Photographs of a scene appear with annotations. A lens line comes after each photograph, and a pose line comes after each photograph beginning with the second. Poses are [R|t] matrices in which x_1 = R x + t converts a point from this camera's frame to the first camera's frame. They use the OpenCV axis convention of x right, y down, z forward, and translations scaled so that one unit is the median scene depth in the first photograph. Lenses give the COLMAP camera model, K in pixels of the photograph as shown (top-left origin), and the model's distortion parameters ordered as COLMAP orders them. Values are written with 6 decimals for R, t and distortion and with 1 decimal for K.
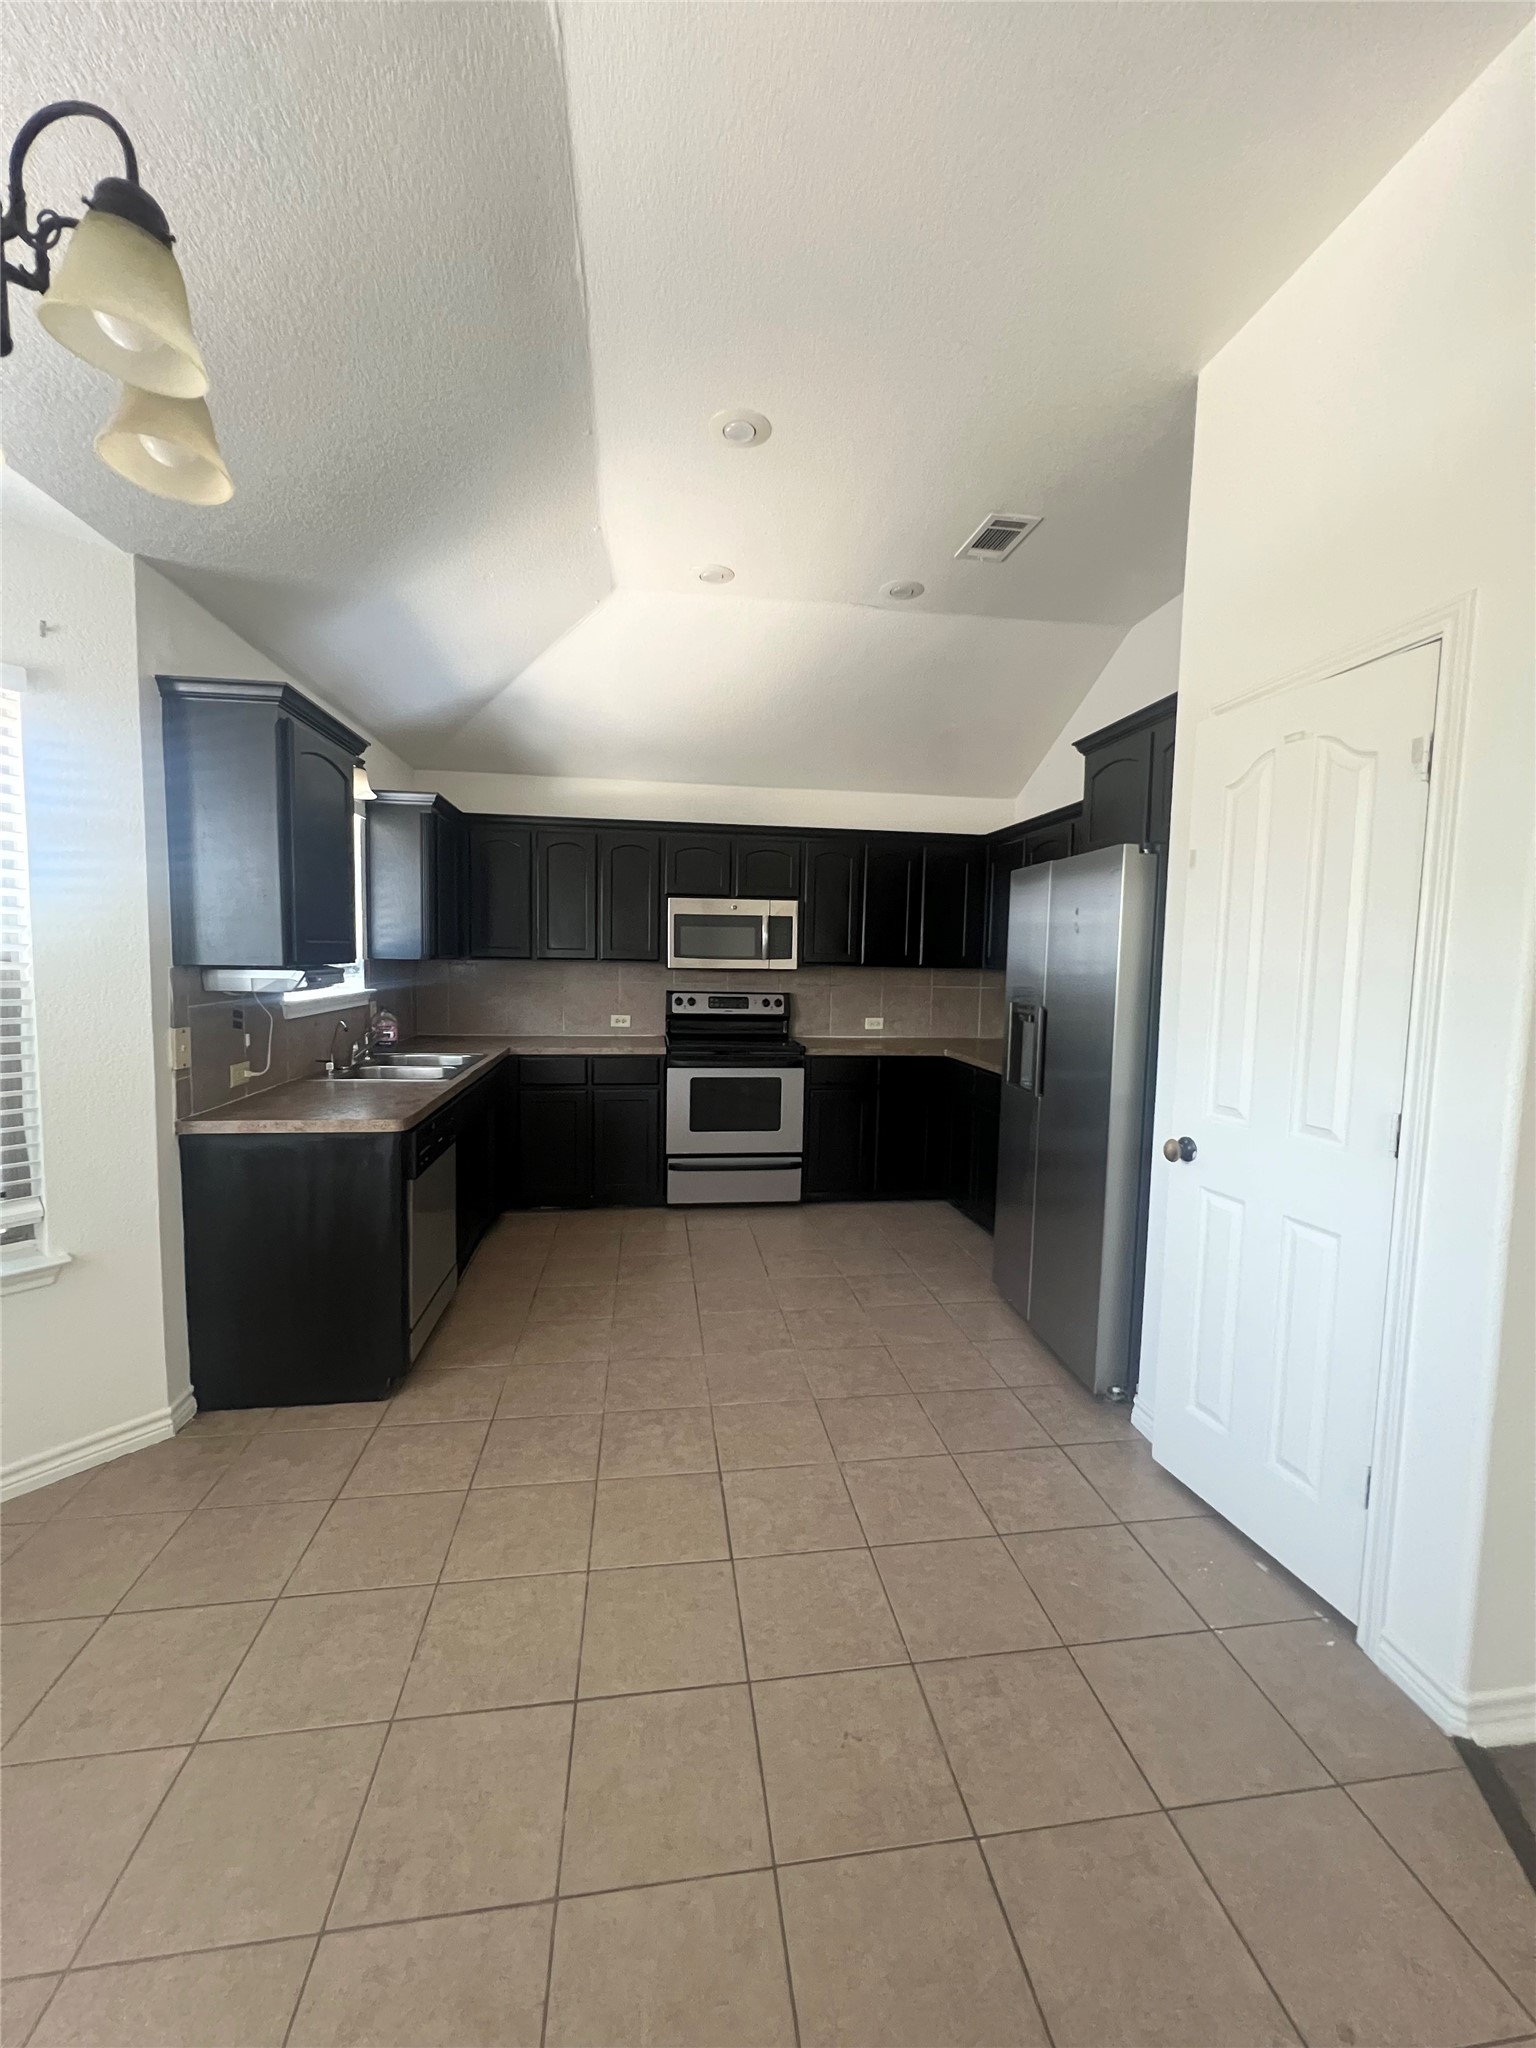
lens RADIAL K [[821.8, 0, 770.0], [0, 821.8, 1022.3], [0, 0, 1]] dist [-0.002349, -0.000095]
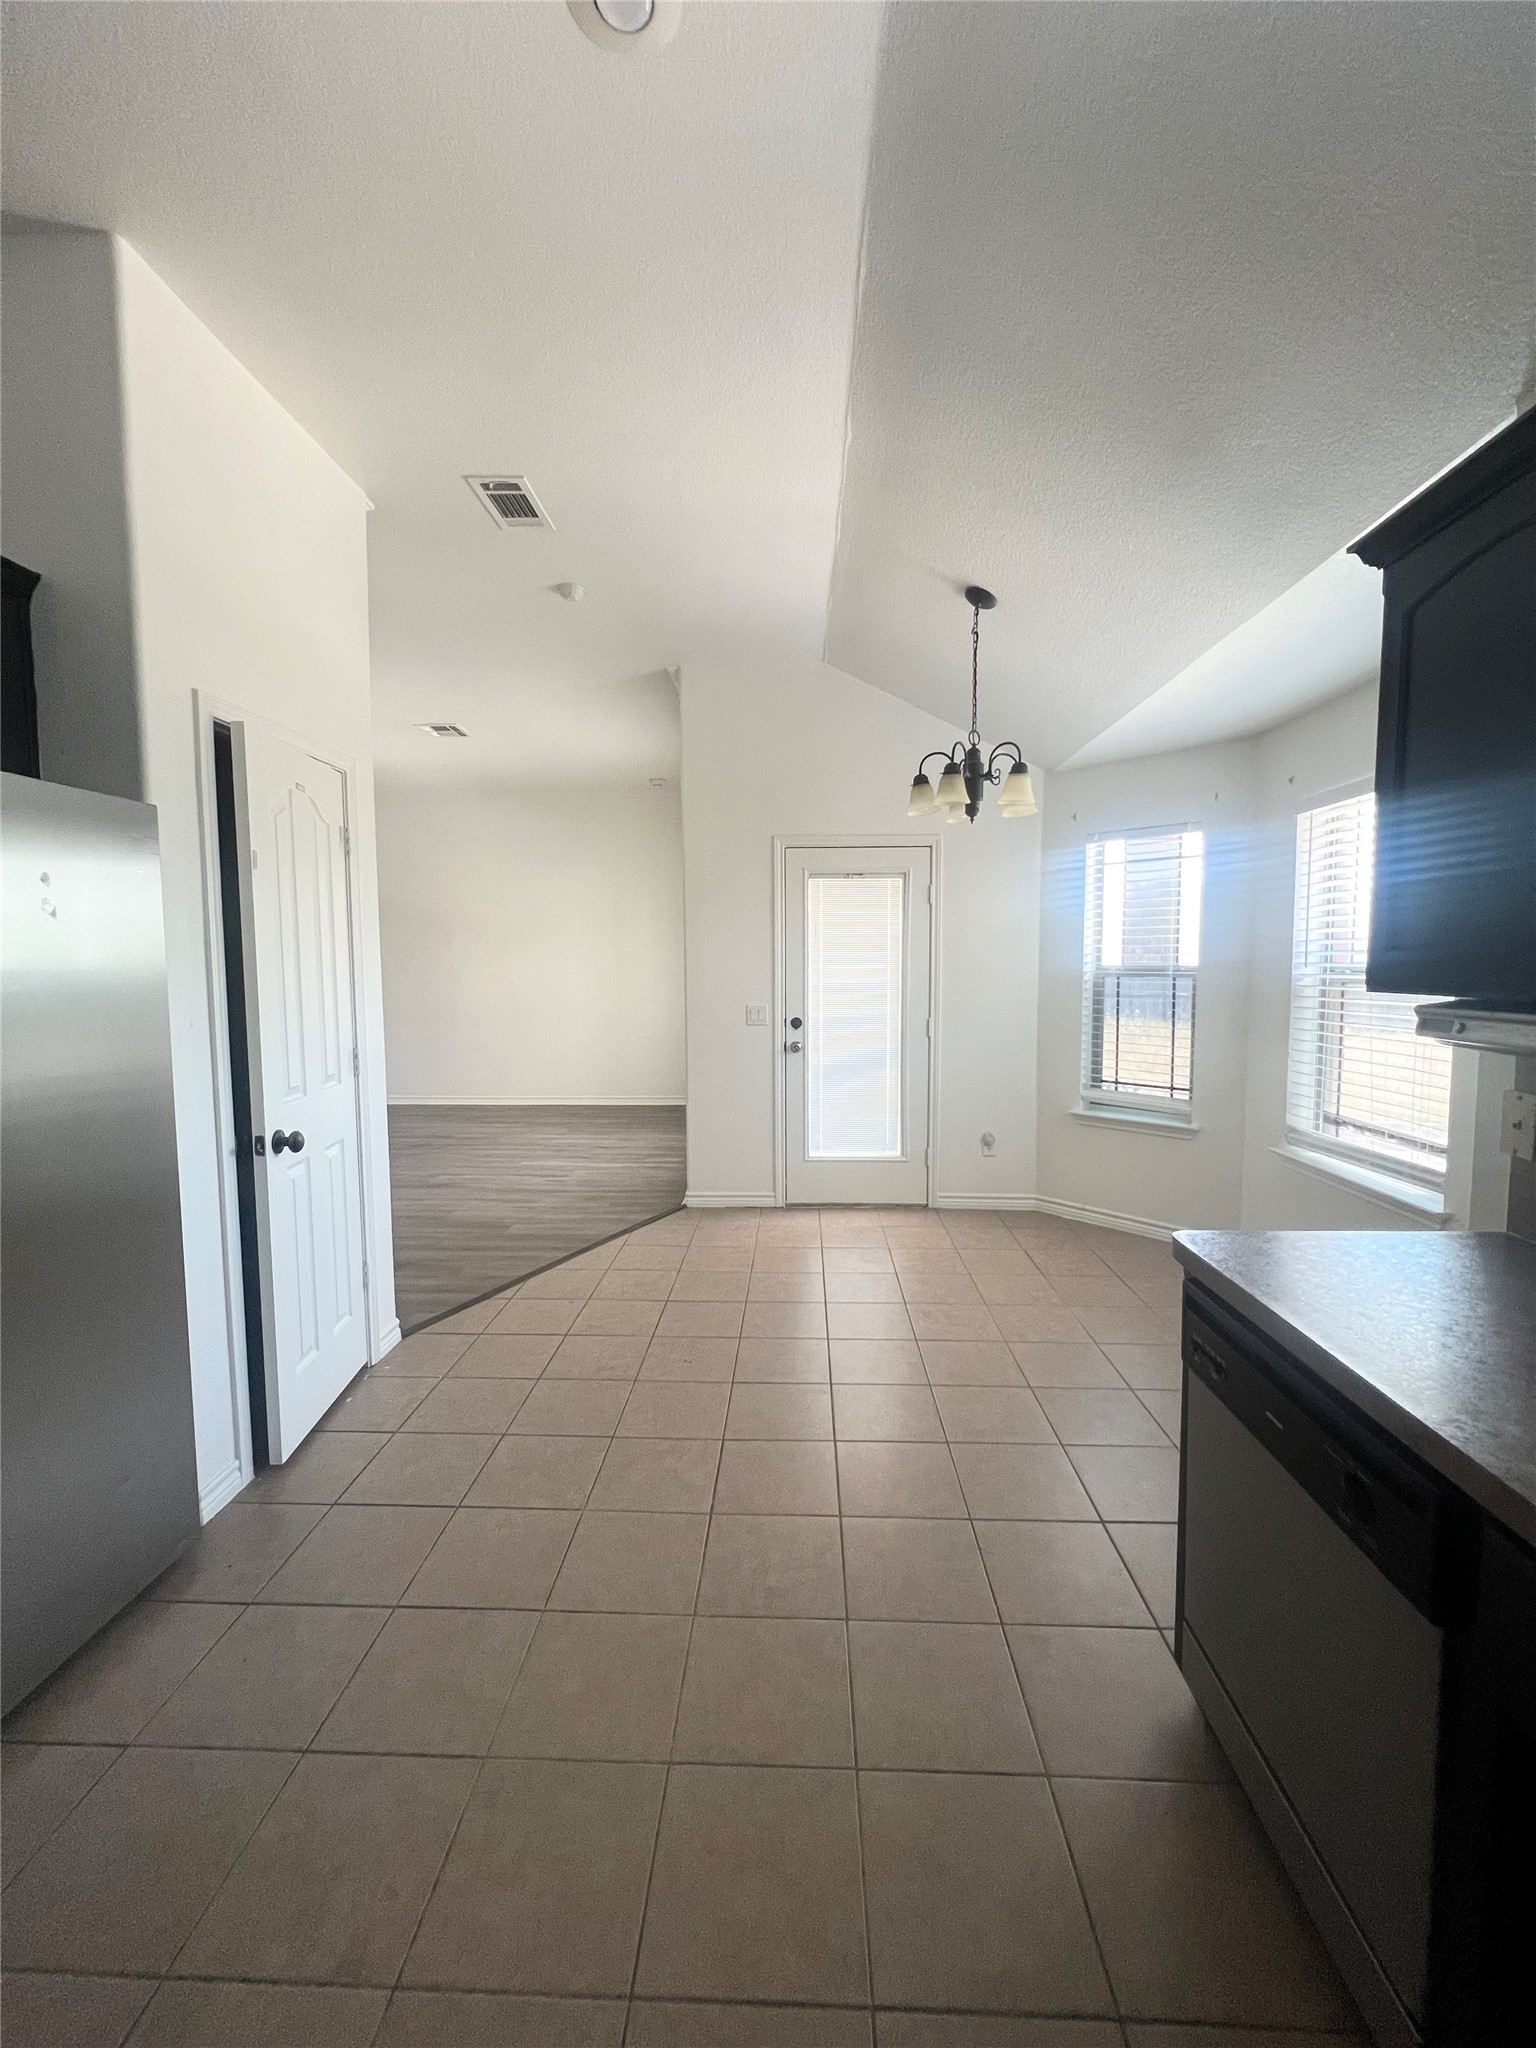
lens RADIAL K [[821.8, 0, 770.0], [0, 821.8, 1022.3], [0, 0, 1]] dist [-0.002349, -0.000095]
pose [[-0.983531, -0.029140, 0.178375, -0.304079], [-0.000677, 0.987505, 0.157587, -0.169354], [-0.180738, 0.154871, -0.971261, 1.982397]]
